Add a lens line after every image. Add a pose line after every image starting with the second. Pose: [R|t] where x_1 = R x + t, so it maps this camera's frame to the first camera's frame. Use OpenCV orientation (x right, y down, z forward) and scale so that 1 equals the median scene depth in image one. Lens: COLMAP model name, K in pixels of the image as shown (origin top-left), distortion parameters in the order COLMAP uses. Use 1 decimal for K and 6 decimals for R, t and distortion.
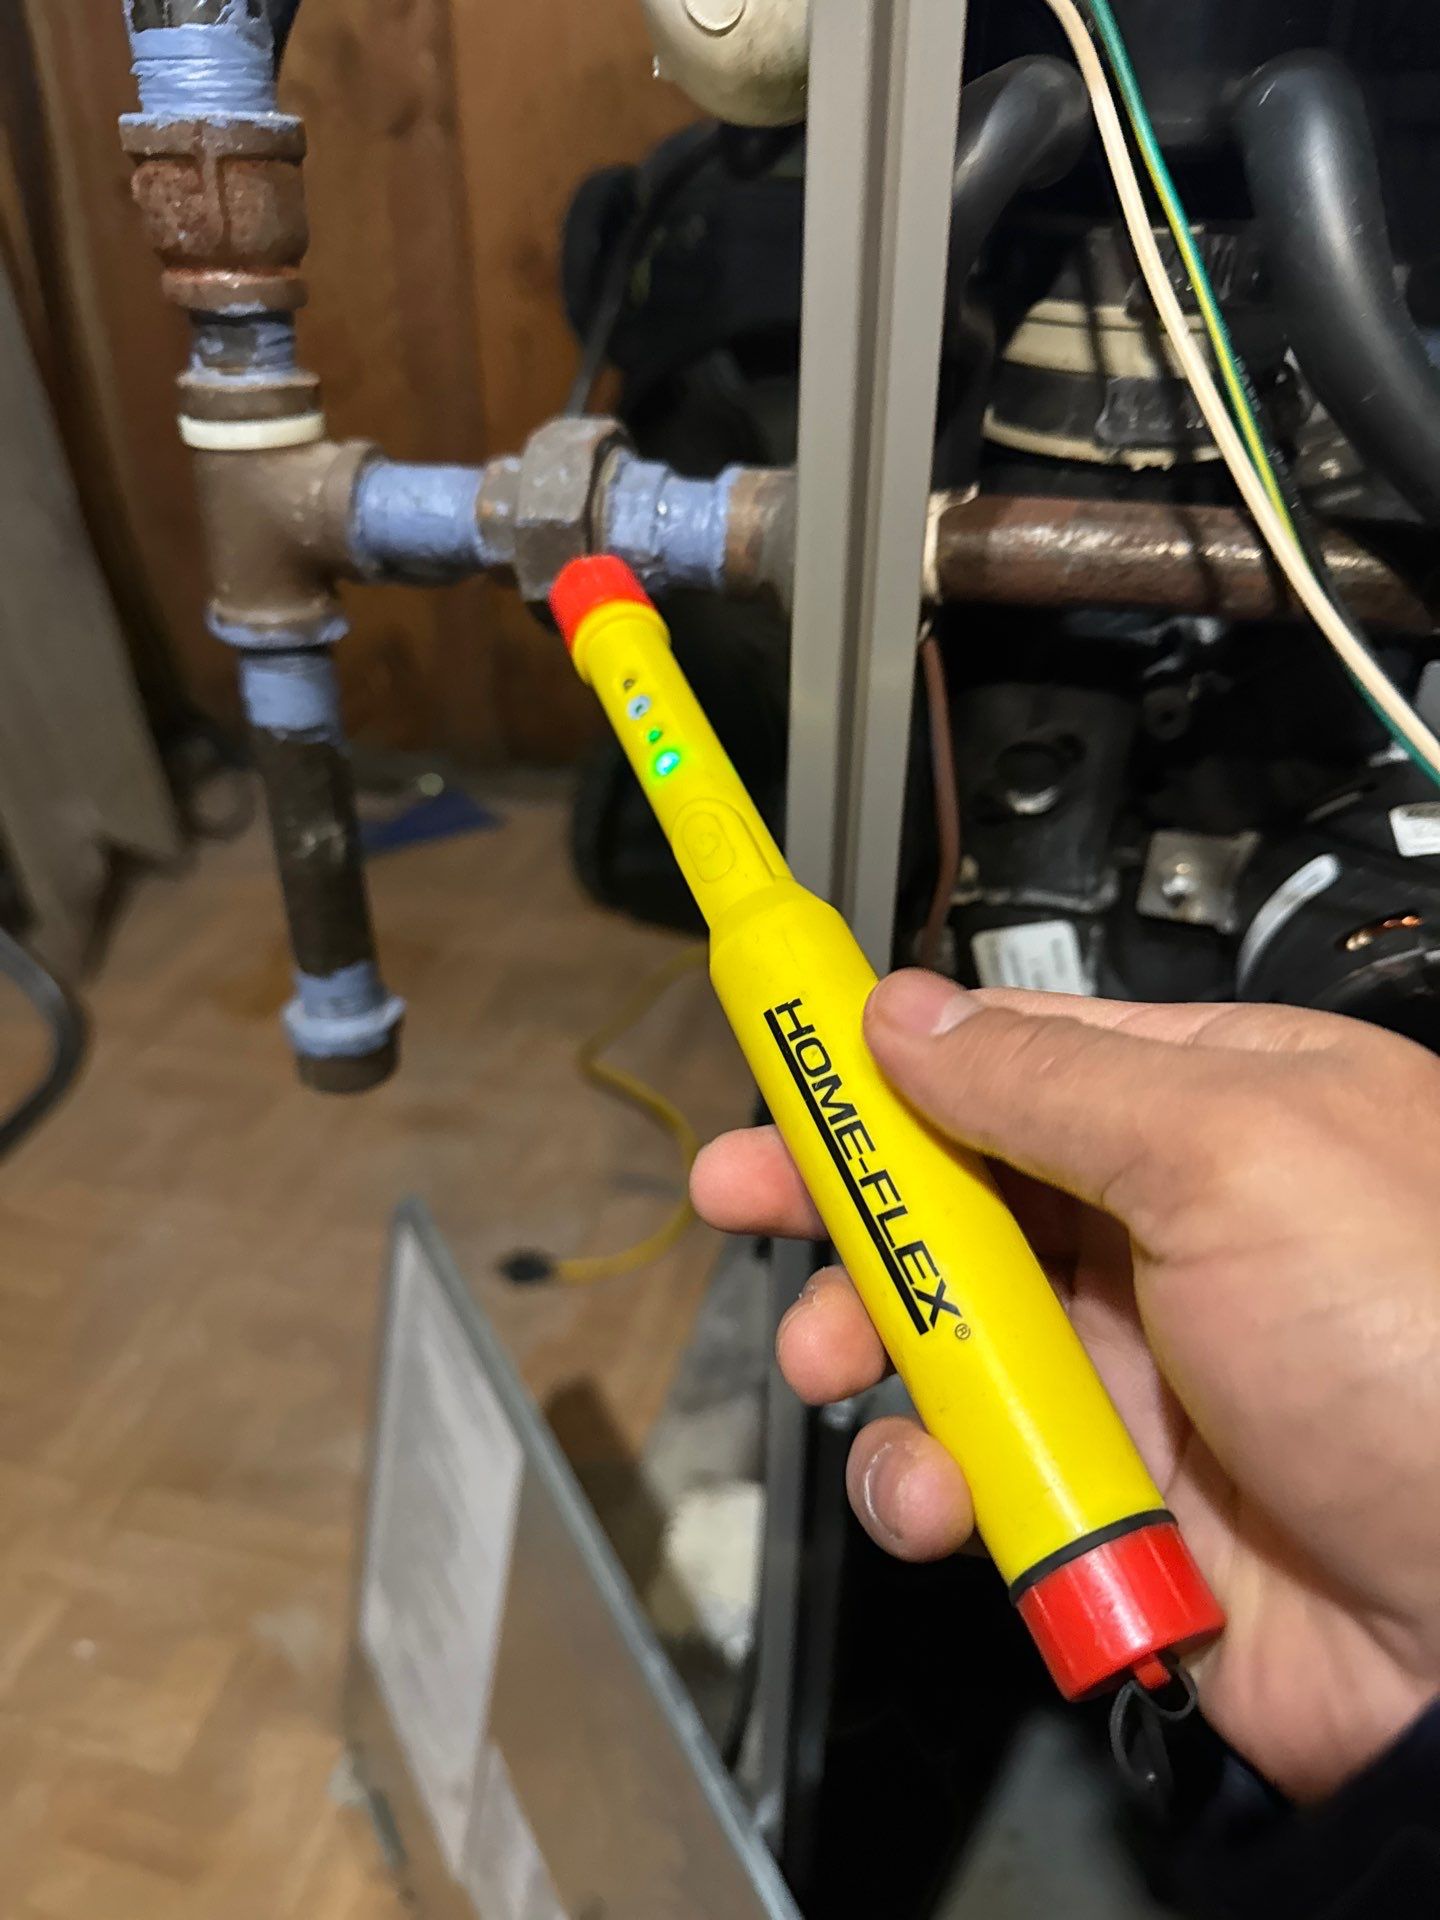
lens RADIAL K [[1390.2, 0, 725.2], [0, 1390.2, 966.9], [0, 0, 1]] dist [0.026805, -0.018912]
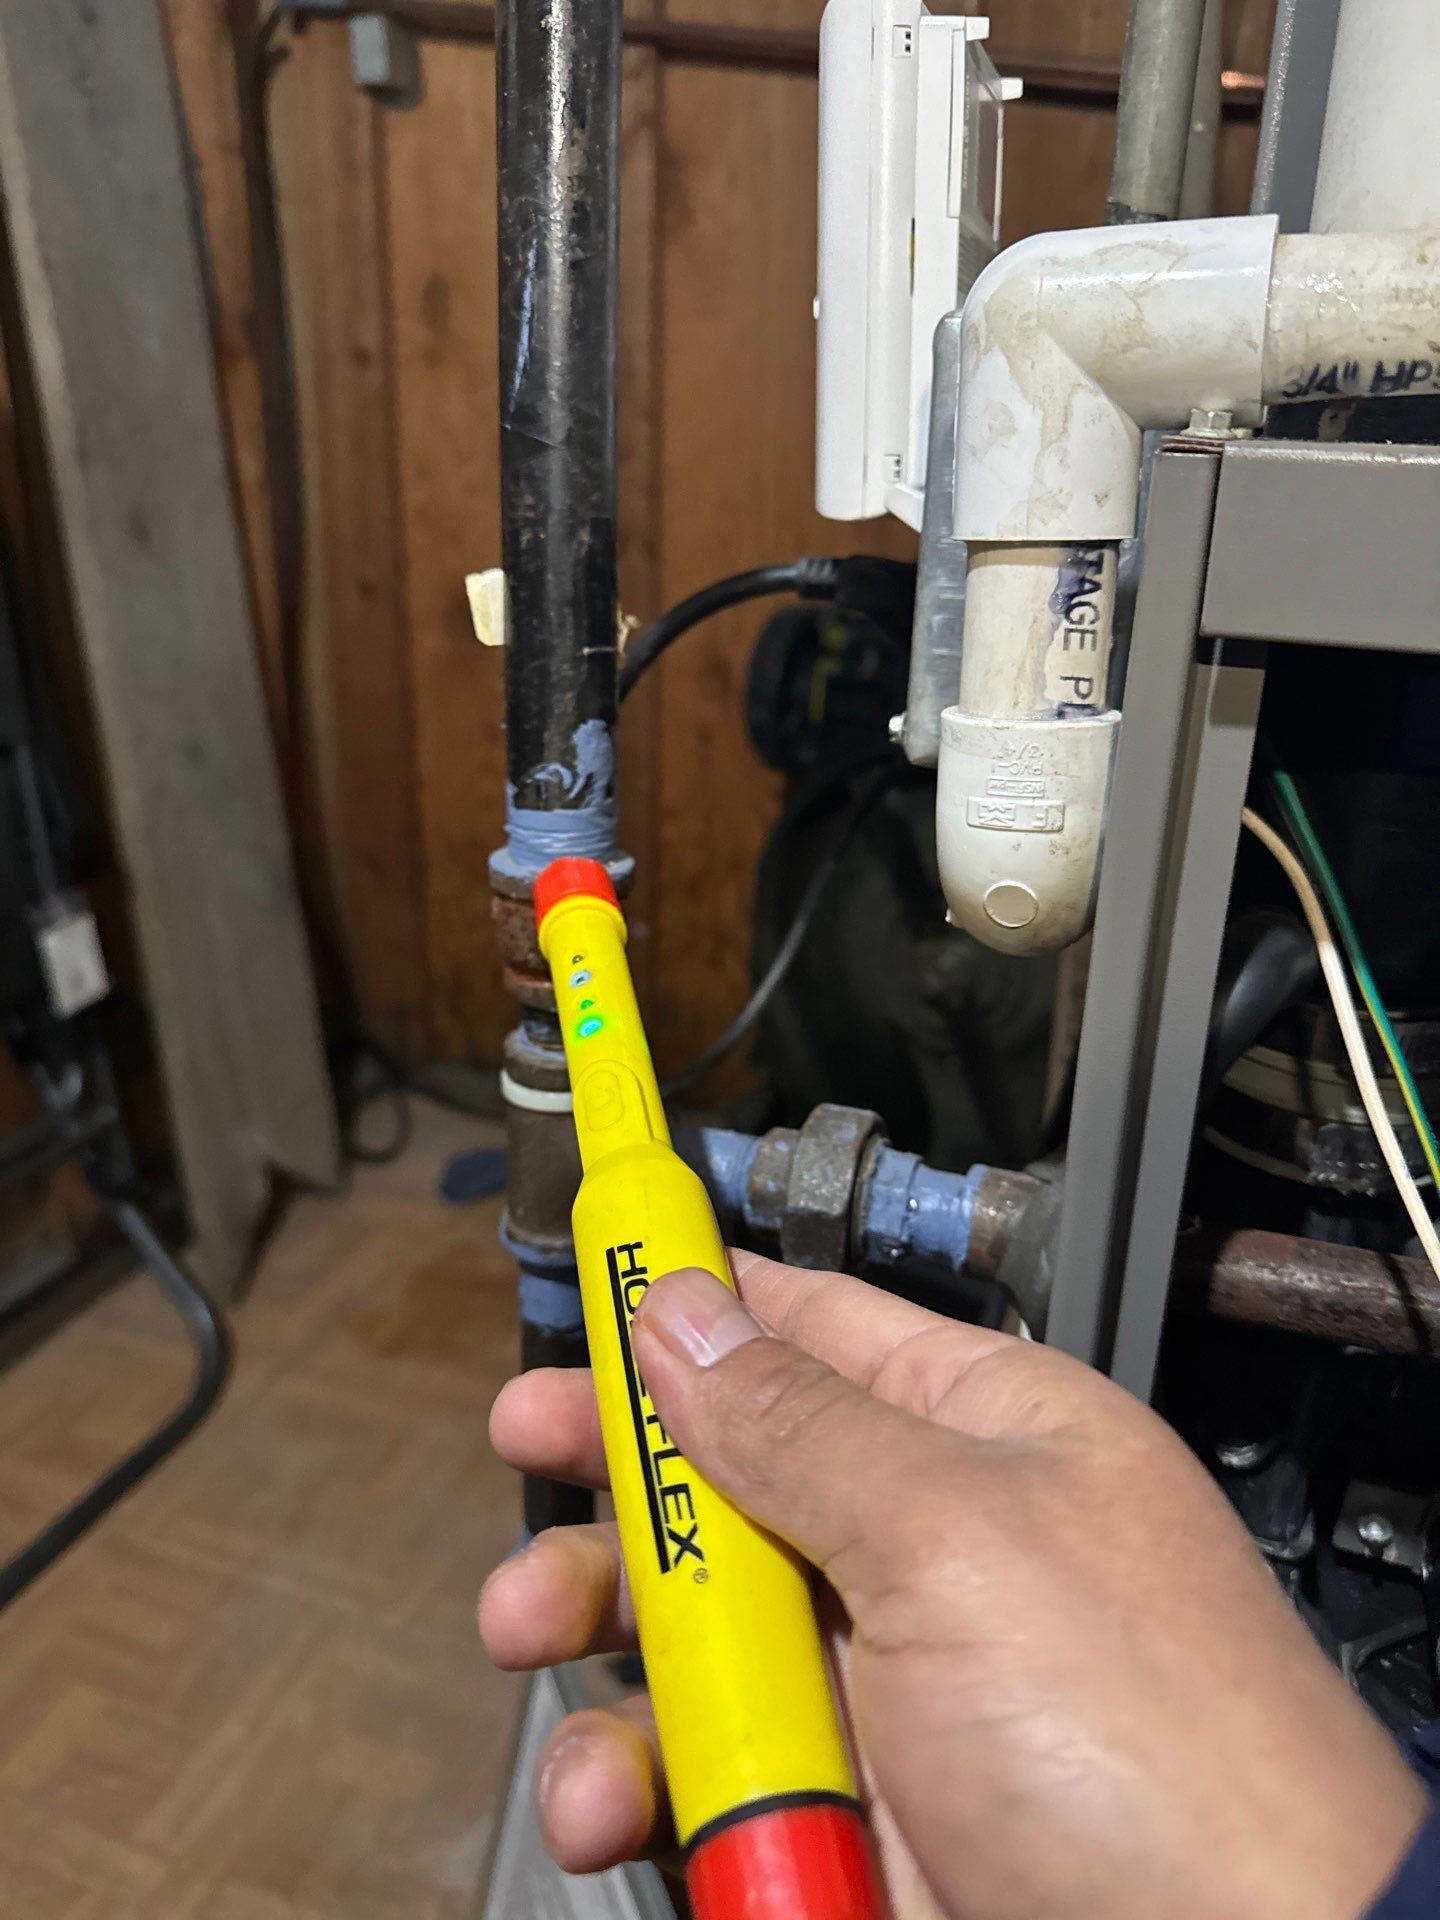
lens RADIAL K [[1390.2, 0, 723.6], [0, 1390.2, 1011.3], [0, 0, 1]] dist [0.026805, -0.018912]
pose [[0.993931, 0.060394, -0.091939, -0.102353], [-0.076339, 0.980477, -0.181211, -0.257851], [0.079200, 0.187130, 0.979137, -0.157240]]
